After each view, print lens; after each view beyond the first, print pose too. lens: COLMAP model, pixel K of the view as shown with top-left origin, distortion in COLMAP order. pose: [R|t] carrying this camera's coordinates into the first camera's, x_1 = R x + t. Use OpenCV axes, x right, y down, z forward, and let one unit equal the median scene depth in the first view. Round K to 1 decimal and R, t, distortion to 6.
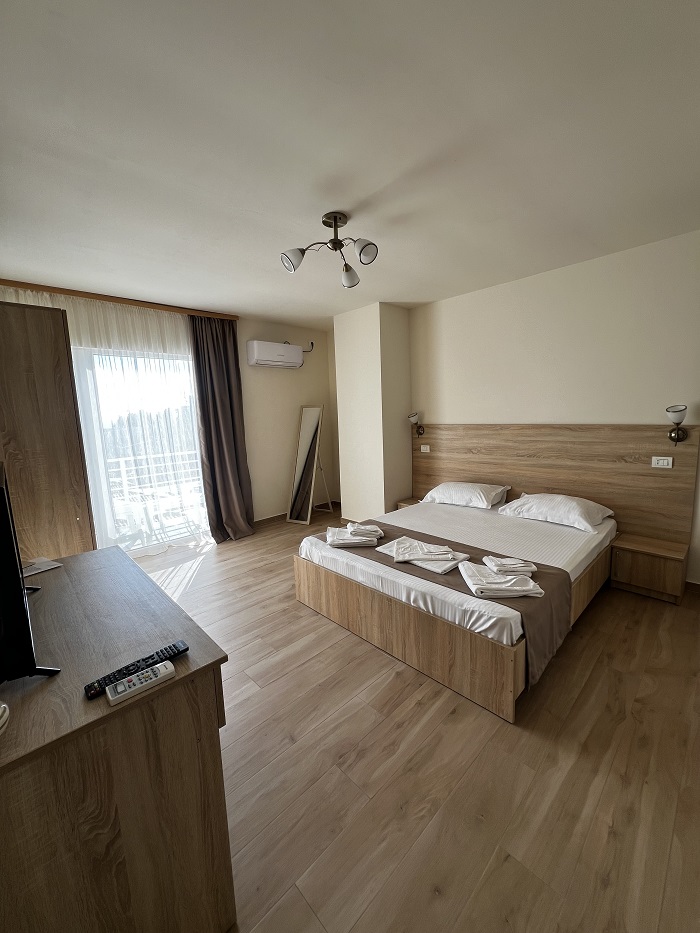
lens RADIAL K [[374.0, 0, 354.5], [0, 374.0, 464.6], [0, 0, 1]] dist [-0.001071, 0.000045]
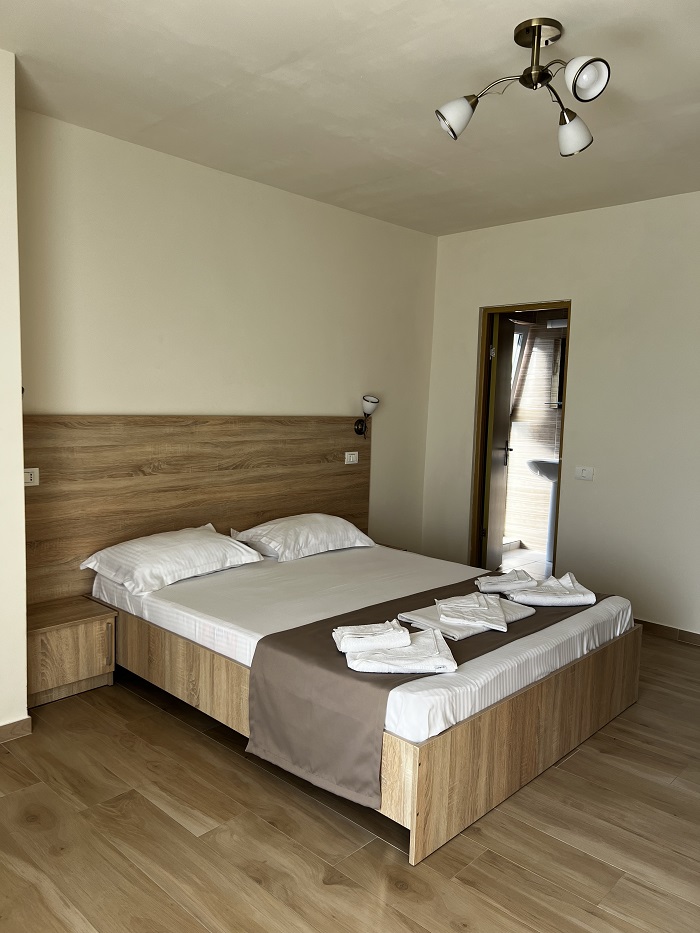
lens RADIAL K [[694.4, 0, 351.6], [0, 694.4, 470.5], [0, 0, 1]] dist [0.074968, -0.091158]
pose [[-0.047386, -0.069272, 0.996472, -0.735503], [0.114131, 0.990684, 0.074297, -0.086330], [-0.992335, 0.117249, -0.039038, 0.916530]]
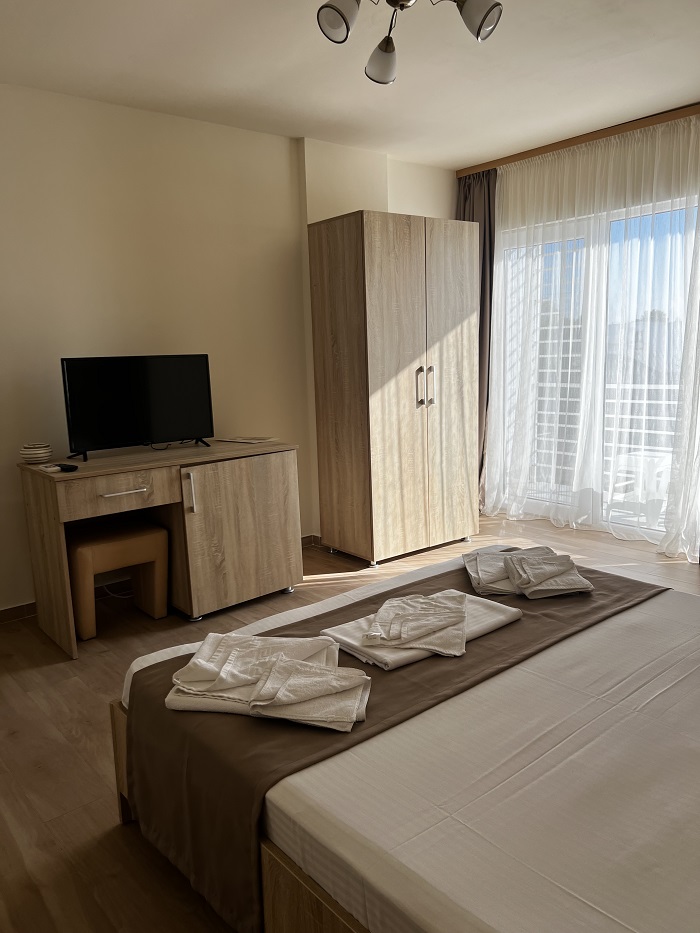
lens RADIAL K [[694.4, 0, 351.6], [0, 694.4, 470.5], [0, 0, 1]] dist [0.074968, -0.091158]
pose [[-0.070175, 0.198106, -0.977665, 0.732815], [-0.109632, 0.972613, 0.204952, -0.080803], [0.991492, 0.121566, -0.046535, 0.700757]]
